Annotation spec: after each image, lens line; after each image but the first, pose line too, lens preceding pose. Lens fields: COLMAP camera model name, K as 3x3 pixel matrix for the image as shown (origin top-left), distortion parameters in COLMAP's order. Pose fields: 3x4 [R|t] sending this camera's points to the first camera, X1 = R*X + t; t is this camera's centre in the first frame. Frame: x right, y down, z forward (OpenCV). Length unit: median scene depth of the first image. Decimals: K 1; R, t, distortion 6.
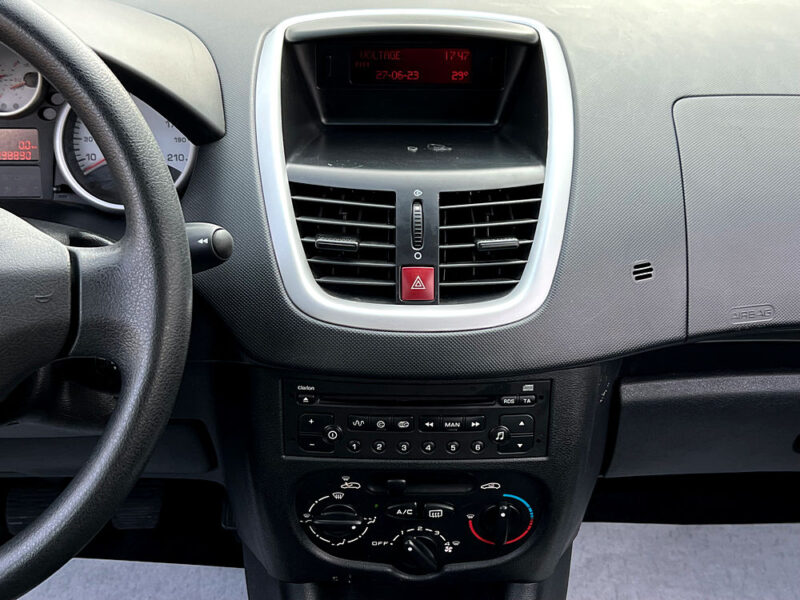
lens RADIAL K [[1044.5, 0, 408.8], [0, 1044.5, 320.8], [0, 0, 1]] dist [0.084478, 0.000000]
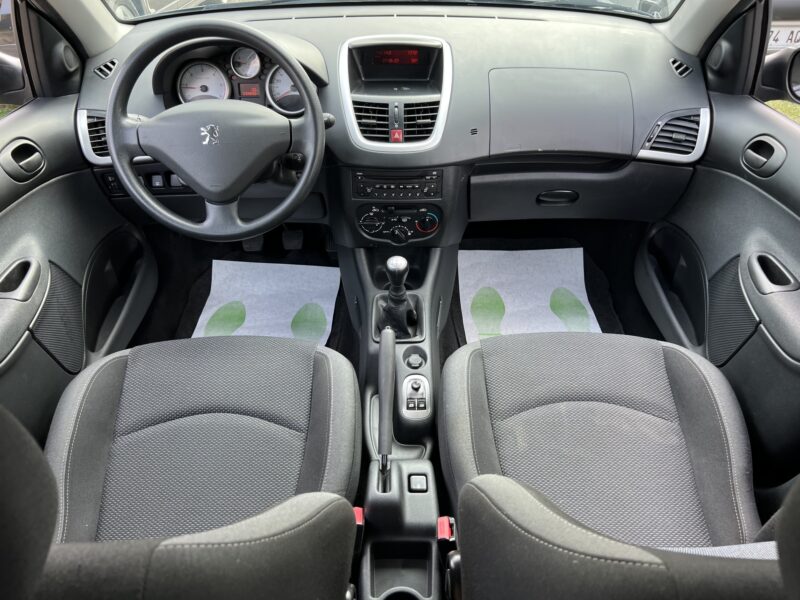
lens RADIAL K [[610.1, 0, 409.6], [0, 610.1, 311.3], [0, 0, 1]] dist [0.058584, -0.051505]
pose [[0.999952, -0.007673, -0.006041, 0.048396], [0.008558, 0.986483, 0.163638, 0.157728], [0.004704, -0.163682, 0.986502, -0.735160]]
